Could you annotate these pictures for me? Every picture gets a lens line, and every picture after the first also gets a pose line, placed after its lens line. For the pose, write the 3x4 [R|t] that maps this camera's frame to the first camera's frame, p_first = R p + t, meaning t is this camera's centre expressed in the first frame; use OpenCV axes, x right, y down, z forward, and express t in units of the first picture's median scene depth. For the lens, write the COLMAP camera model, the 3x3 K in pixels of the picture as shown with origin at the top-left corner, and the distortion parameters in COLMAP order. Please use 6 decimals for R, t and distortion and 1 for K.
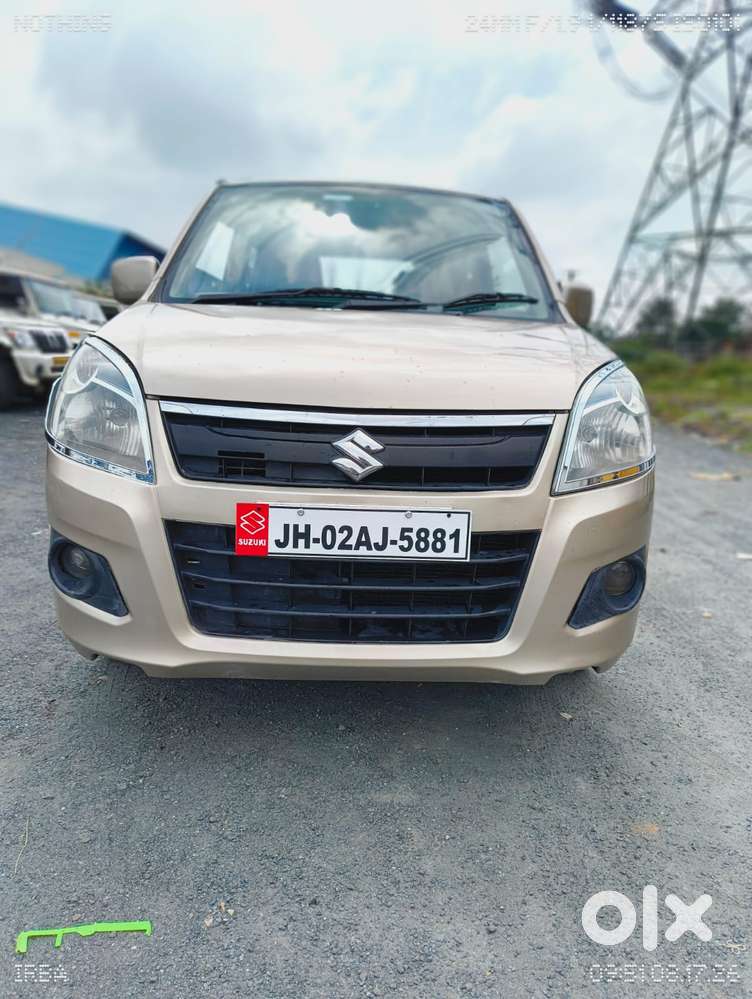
lens RADIAL K [[686.0, 0, 370.4], [0, 686.0, 497.6], [0, 0, 1]] dist [0.055176, -0.062789]
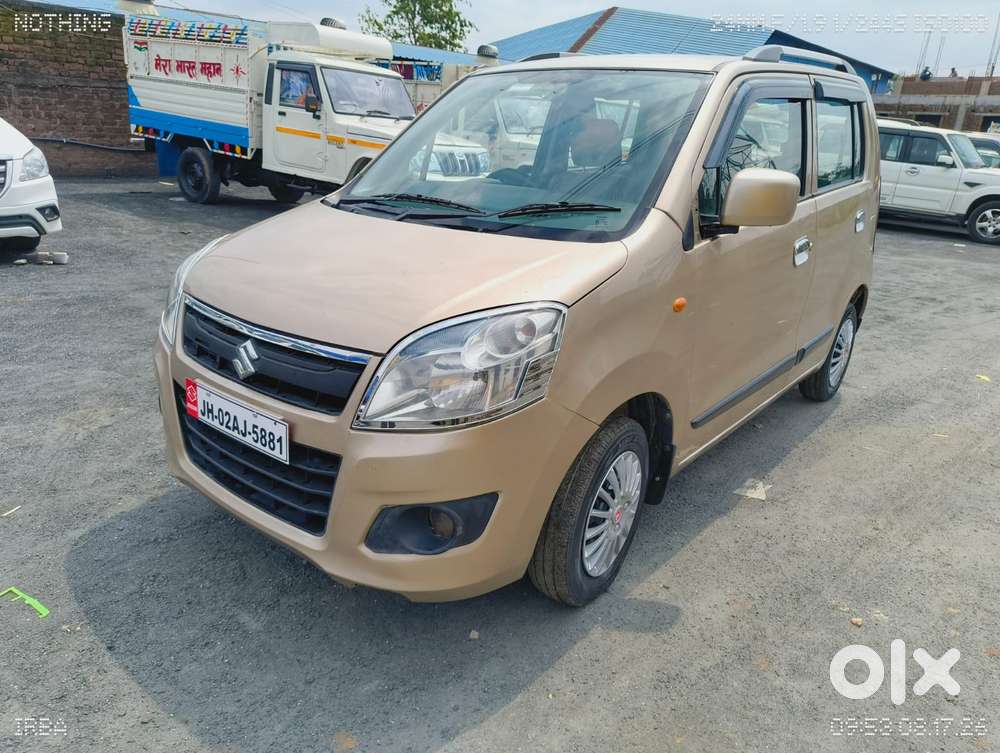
lens RADIAL K [[686.7, 0, 500.0], [0, 686.7, 376.5], [0, 0, 1]] dist [0.055176, -0.062789]
pose [[0.755510, 0.205172, -0.622181, 1.095212], [-0.139102, 0.978279, 0.153689, -0.282060], [0.640199, -0.029567, 0.767640, 0.305109]]
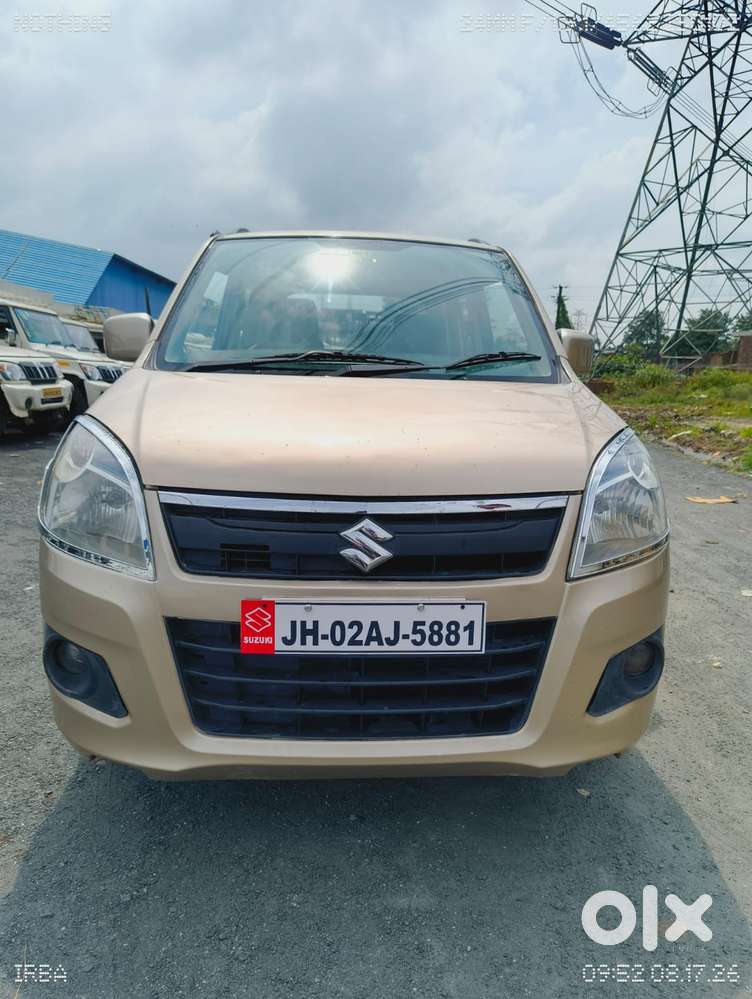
lens RADIAL K [[688.3, 0, 376.0], [0, 688.3, 499.5], [0, 0, 1]] dist [0.052228, -0.068887]
pose [[0.999652, -0.020303, 0.016836, -0.019009], [0.020567, 0.999666, -0.015676, -0.106403], [-0.016512, 0.016017, 0.999735, 0.032070]]
